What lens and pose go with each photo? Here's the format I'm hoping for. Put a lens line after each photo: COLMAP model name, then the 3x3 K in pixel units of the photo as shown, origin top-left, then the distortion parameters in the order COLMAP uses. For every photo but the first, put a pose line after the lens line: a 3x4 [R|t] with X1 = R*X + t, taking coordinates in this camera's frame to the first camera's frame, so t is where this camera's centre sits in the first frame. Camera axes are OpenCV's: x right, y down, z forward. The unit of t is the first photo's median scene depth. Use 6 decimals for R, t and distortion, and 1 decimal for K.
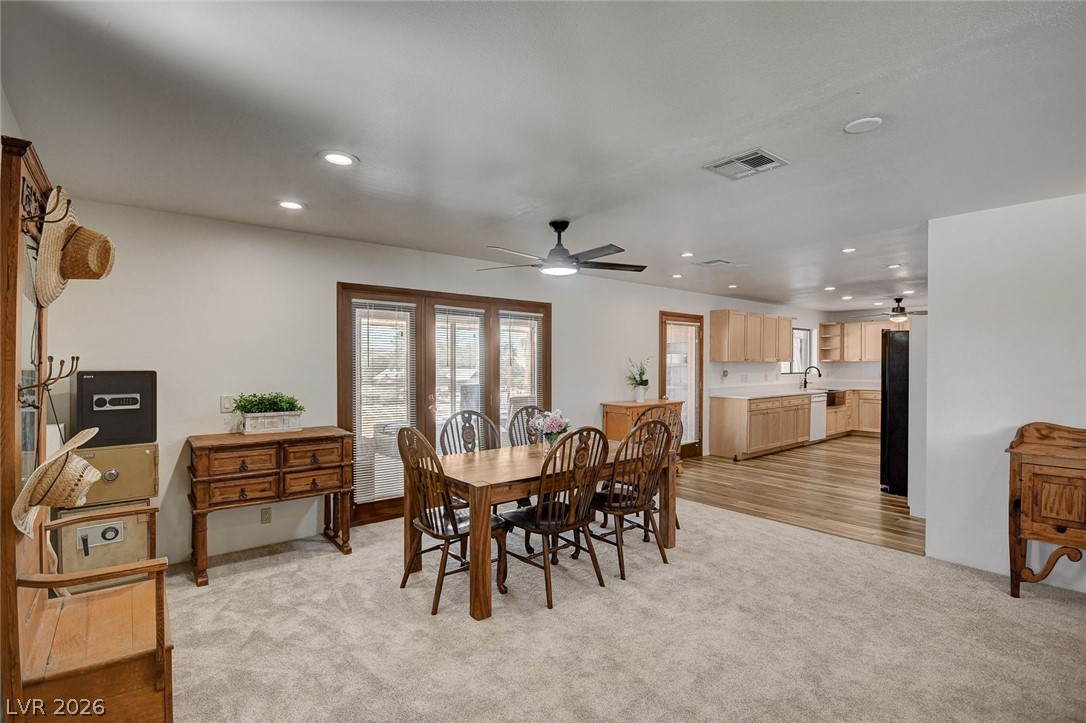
lens RADIAL K [[503.3, 0, 540.4], [0, 503.3, 363.7], [0, 0, 1]] dist [0.009140, -0.000104]
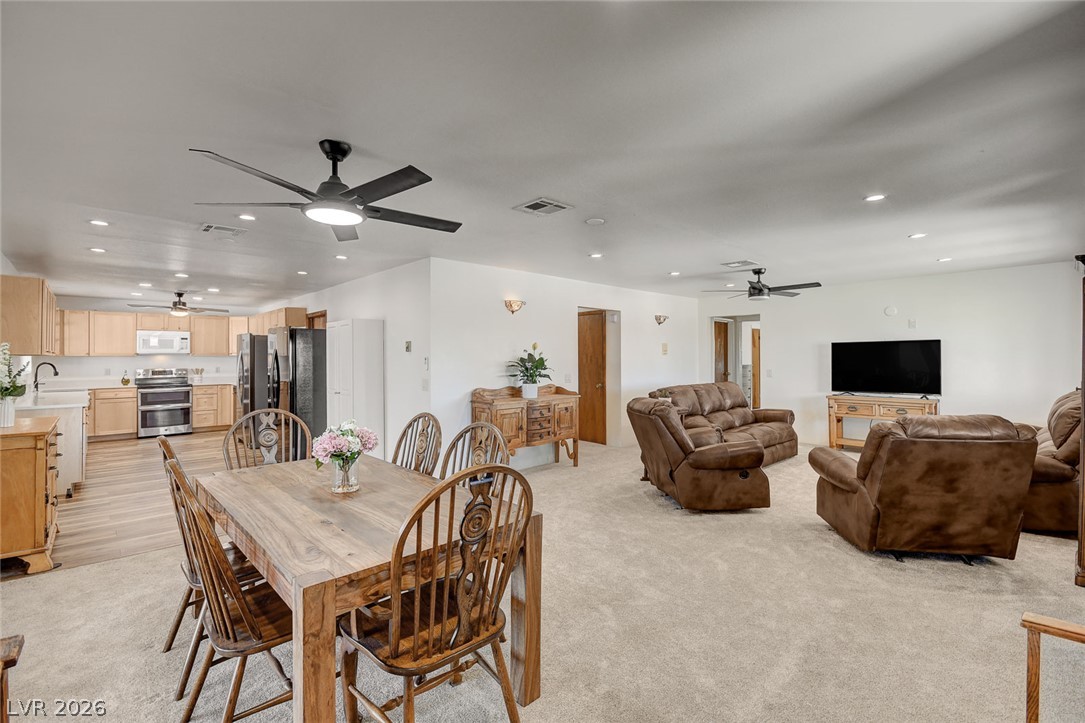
lens RADIAL K [[475.1, 0, 547.2], [0, 475.1, 351.6], [0, 0, 1]] dist [-0.008971, -0.001131]
pose [[-0.082950, 0.005371, 0.996539, -0.242423], [0.007293, 0.999962, -0.004782, -0.002269], [-0.996527, 0.006871, -0.082986, 0.294843]]
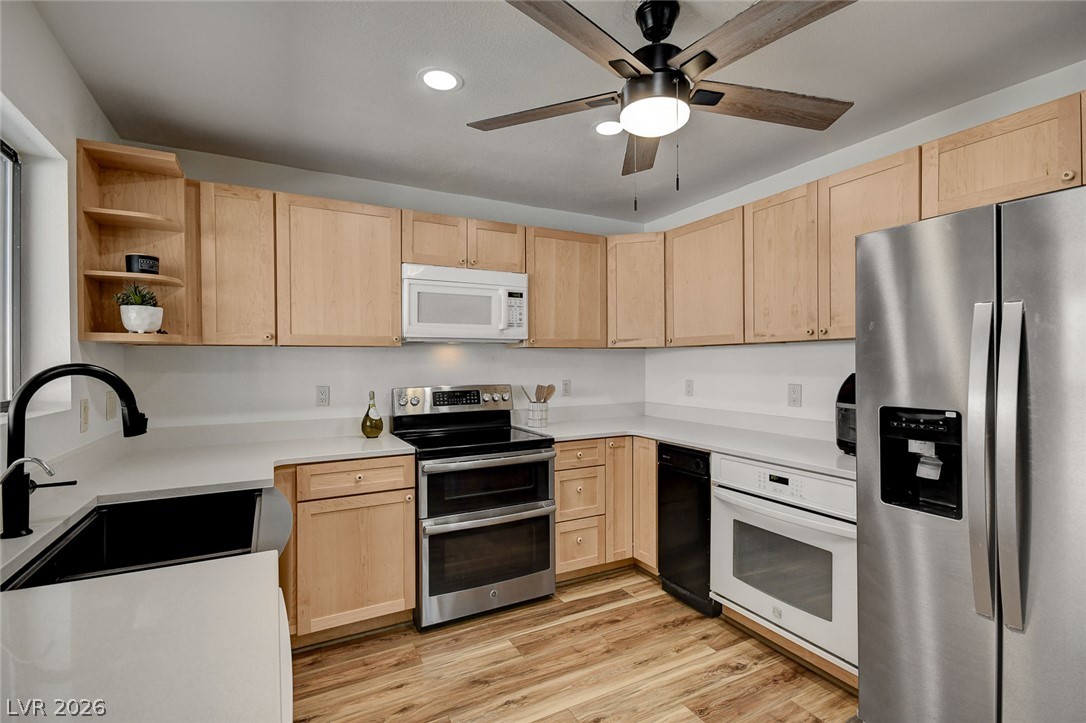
lens RADIAL K [[503.3, 0, 547.9], [0, 503.3, 363.1], [0, 0, 1]] dist [0.009140, -0.000104]
pose [[0.190240, -0.005696, 0.981721, 0.427052], [0.007722, 0.999961, 0.004306, 0.005331], [-0.981707, 0.006762, 0.190276, 0.847666]]
